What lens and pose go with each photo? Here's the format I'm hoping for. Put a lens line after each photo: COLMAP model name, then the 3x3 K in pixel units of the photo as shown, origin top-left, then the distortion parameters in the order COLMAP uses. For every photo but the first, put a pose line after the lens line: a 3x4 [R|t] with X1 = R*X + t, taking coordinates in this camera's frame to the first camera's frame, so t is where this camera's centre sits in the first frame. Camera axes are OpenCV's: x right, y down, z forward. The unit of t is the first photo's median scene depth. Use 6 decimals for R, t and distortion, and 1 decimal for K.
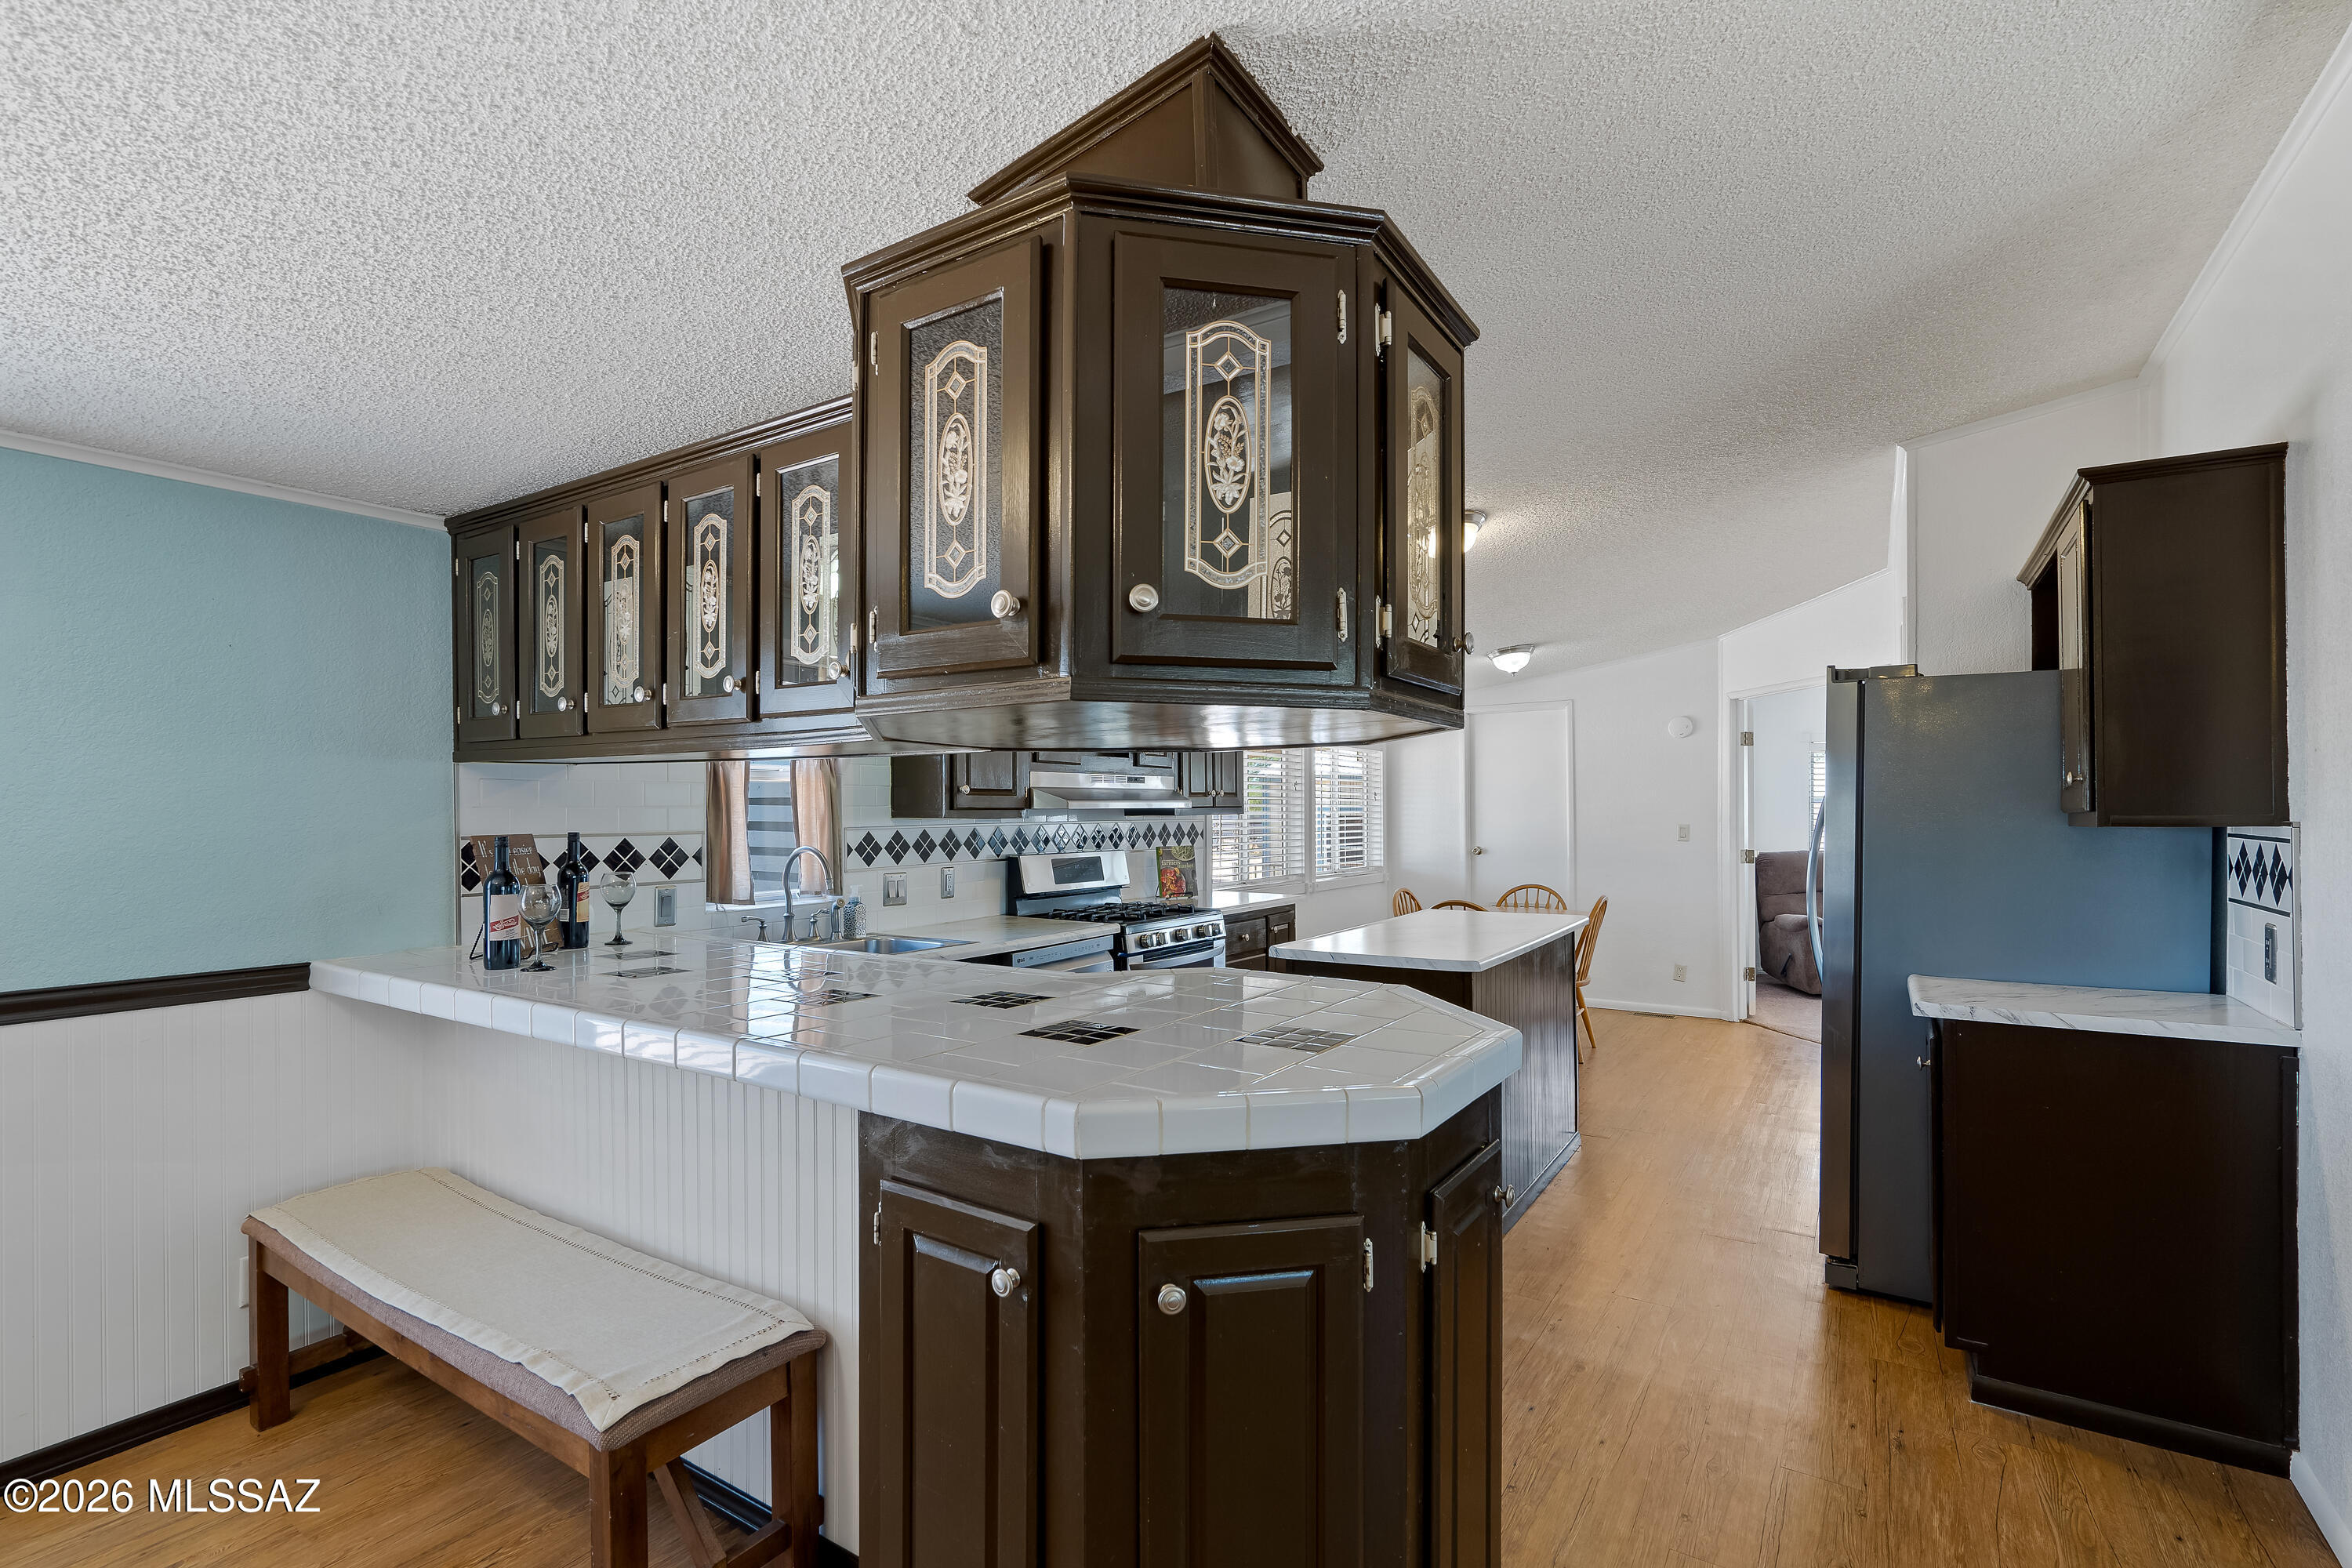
lens RADIAL K [[1076.9, 0, 1174.2], [0, 1076.9, 791.1], [0, 0, 1]] dist [-0.002364, 0.000260]
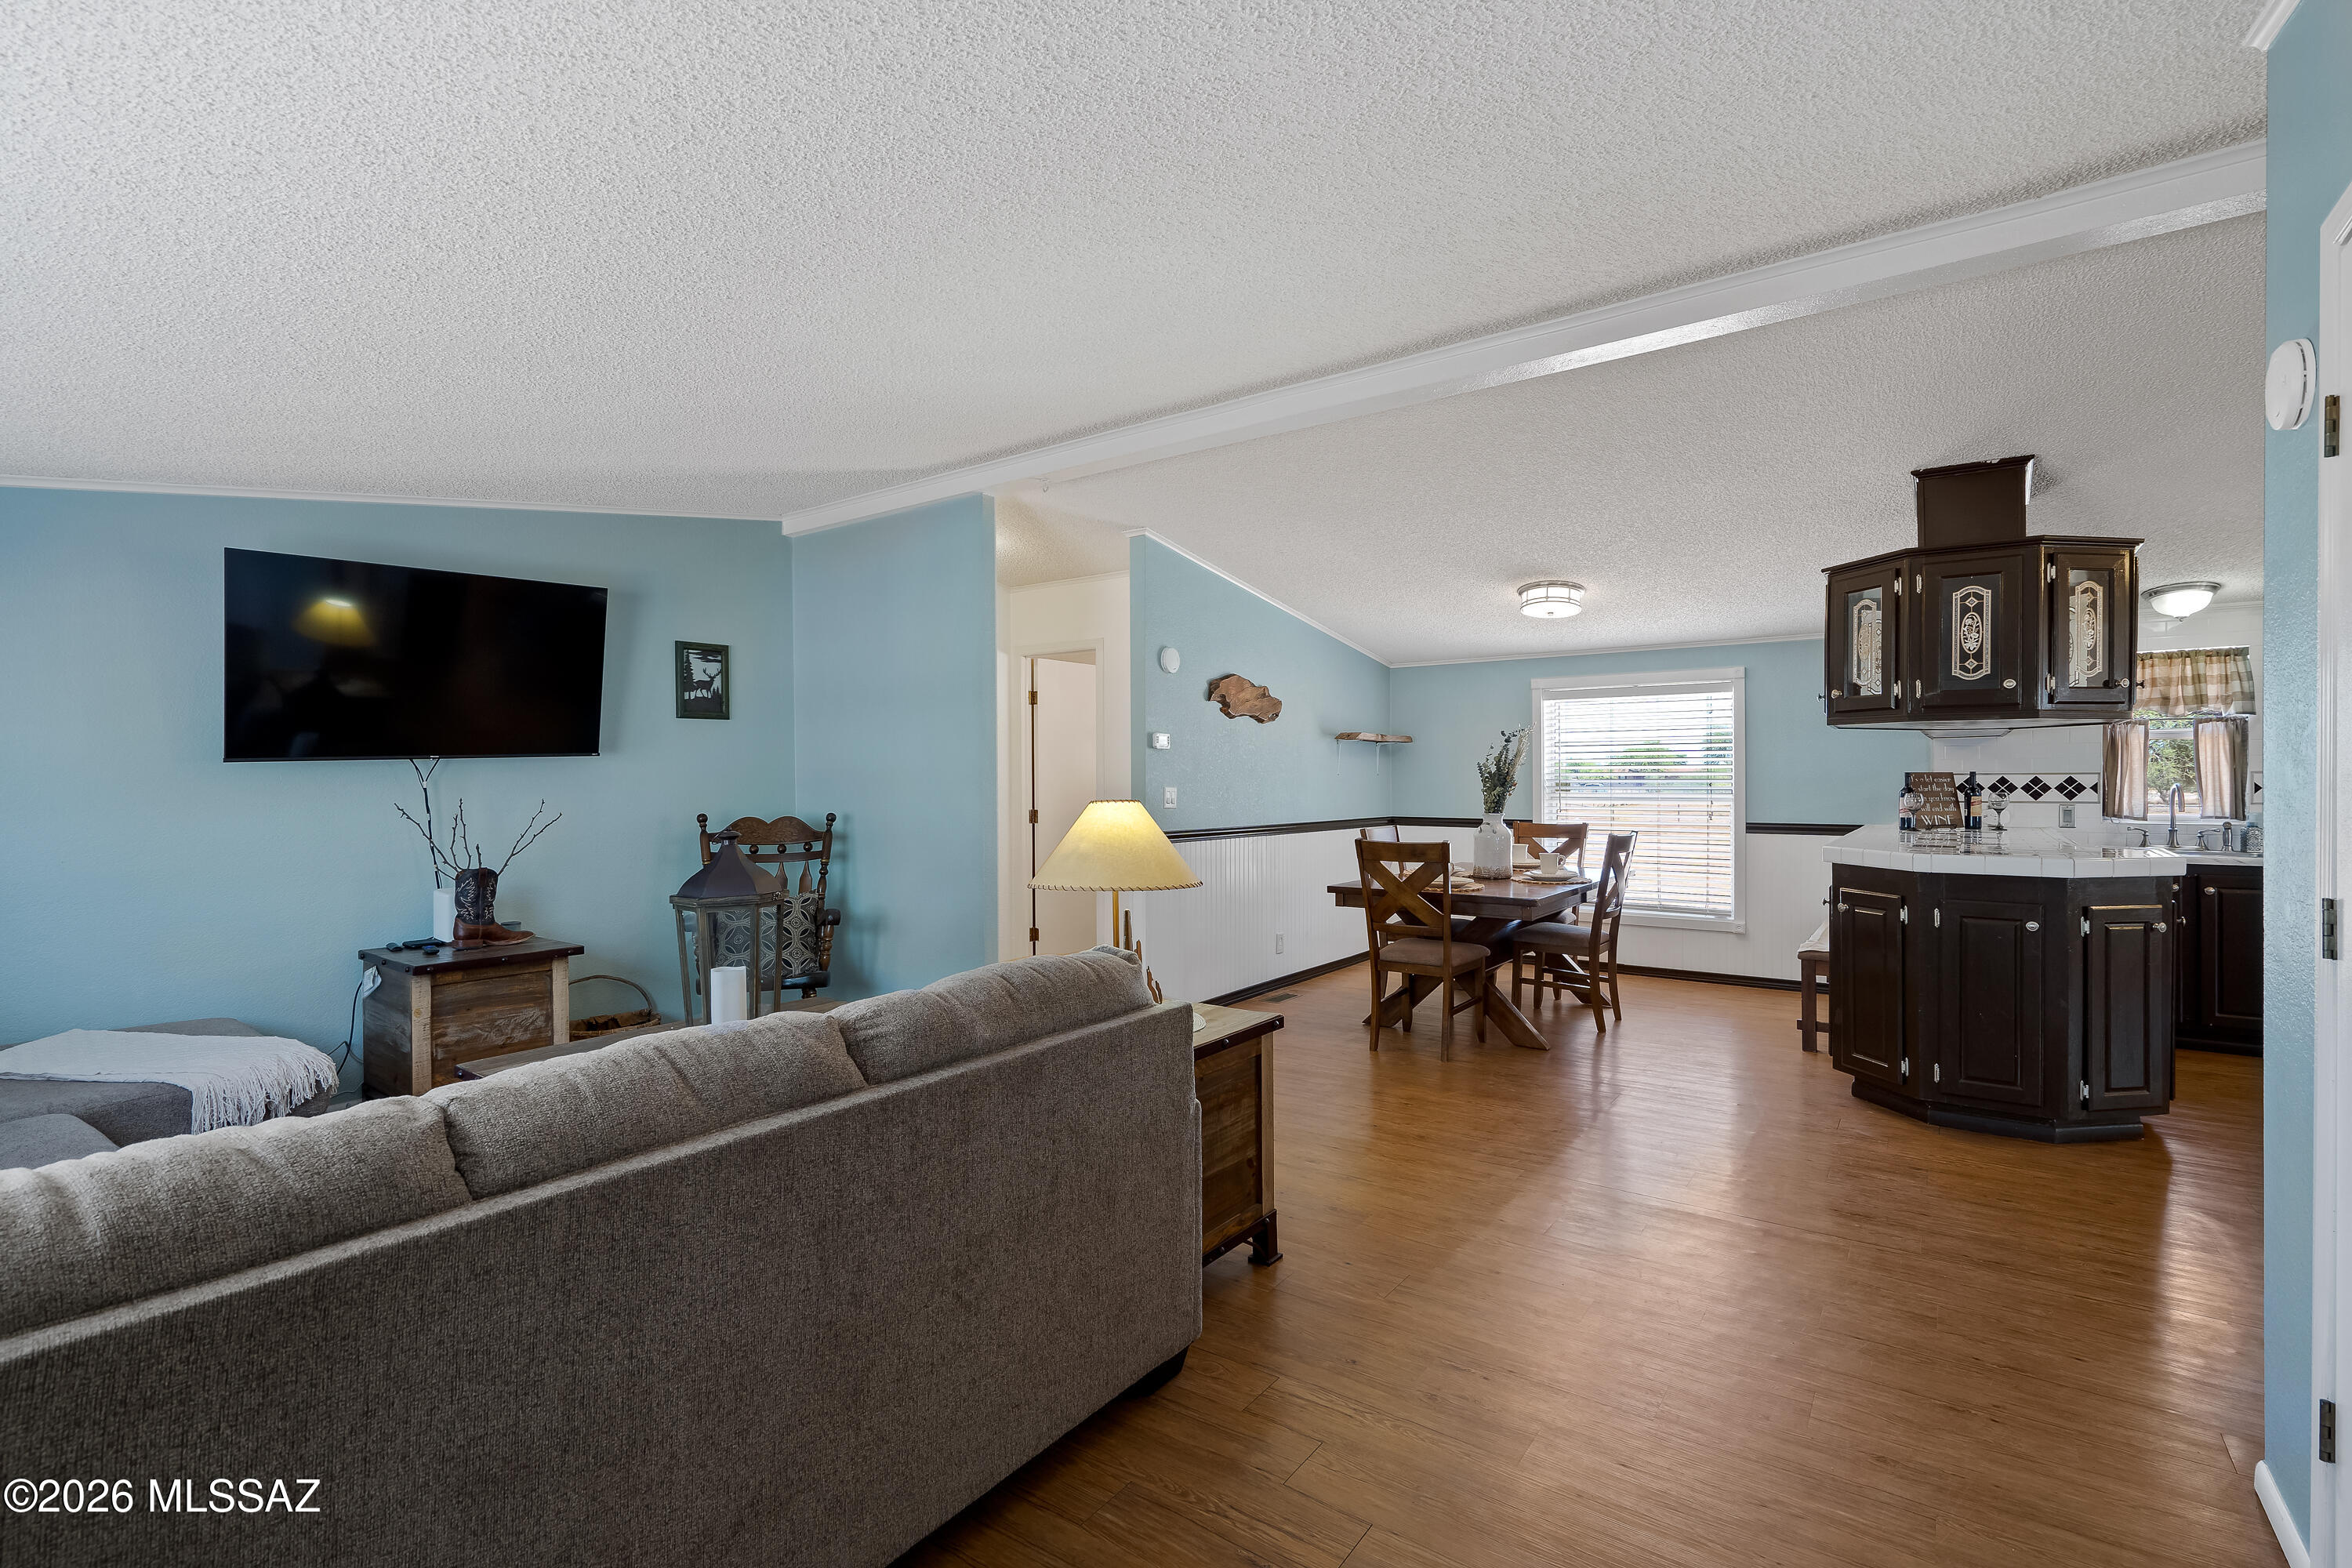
lens RADIAL K [[1075.0, 0, 1167.9], [0, 1075.0, 786.4], [0, 0, 1]] dist [0.000224, 0.000758]
pose [[-0.048256, 0.011434, -0.998770, 1.083553], [0.022585, 0.999691, 0.010353, 0.008133], [0.998580, -0.022058, -0.048499, -0.284942]]
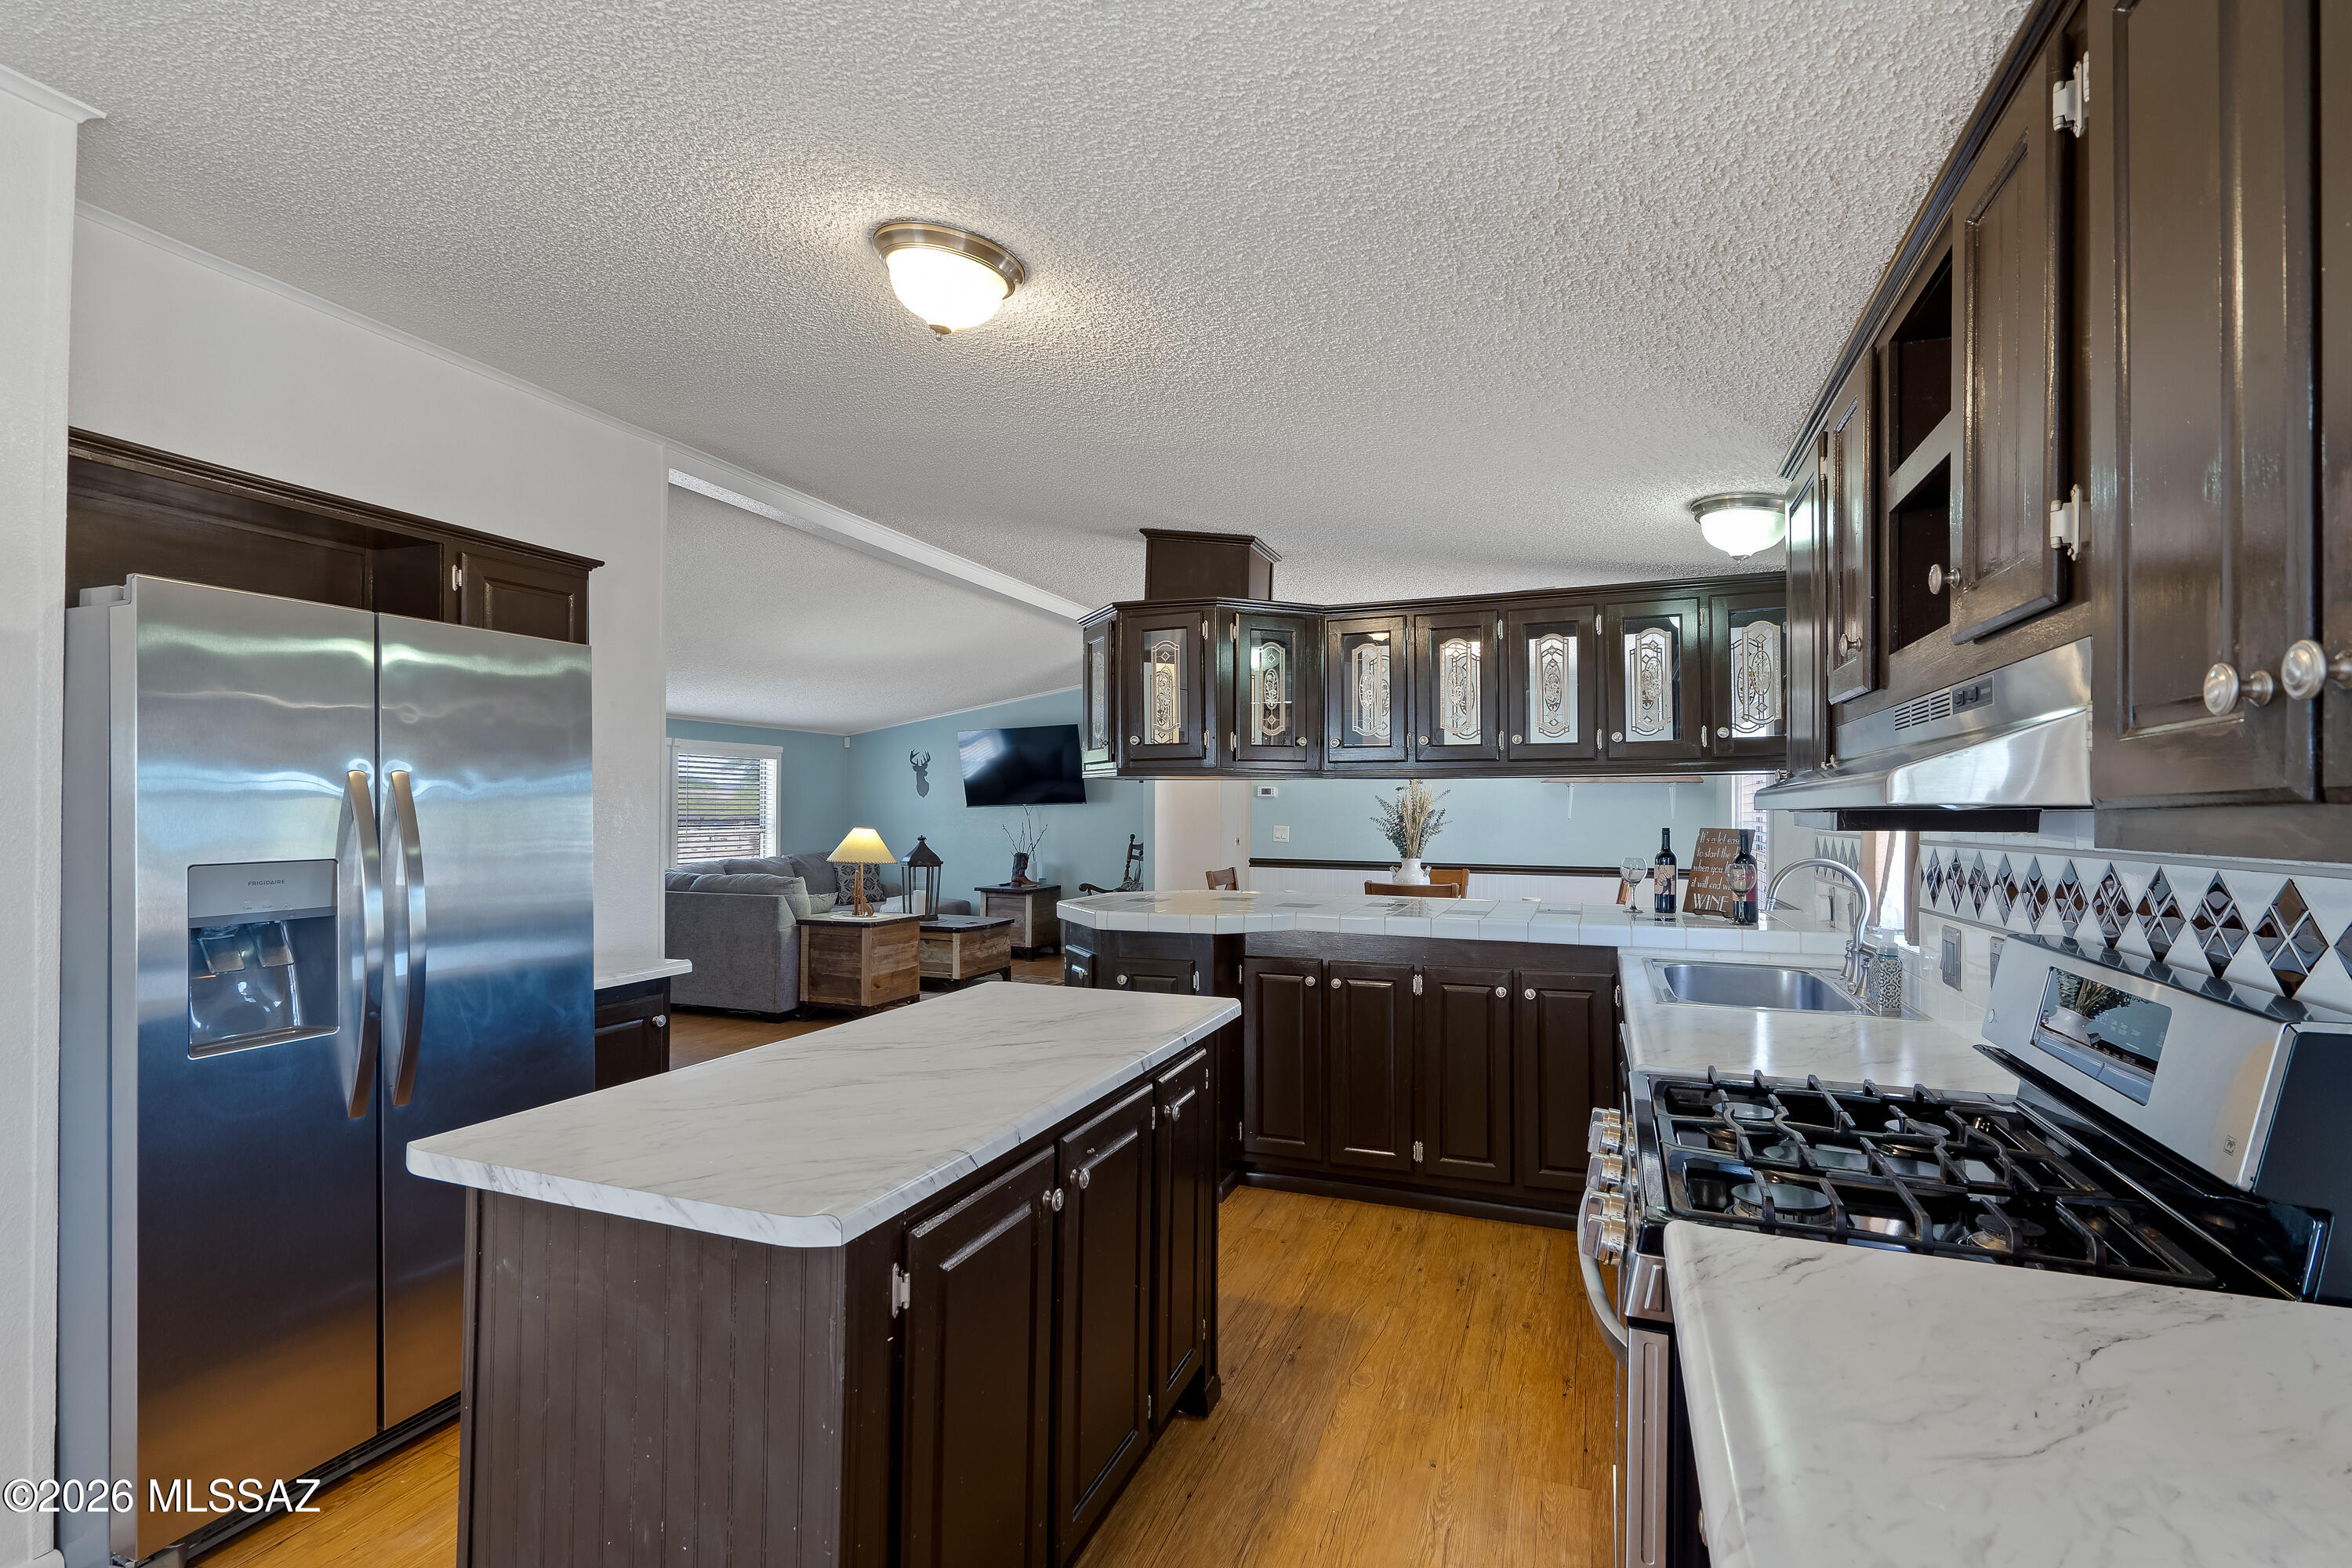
lens RADIAL K [[1083.9, 0, 1158.6], [0, 1083.9, 807.1], [0, 0, 1]] dist [-0.001640, 0.000091]
pose [[-0.980302, -0.002328, -0.197490, 0.244708], [0.001340, 0.999829, -0.018434, 0.025888], [0.197499, -0.018335, -0.980132, 1.495929]]
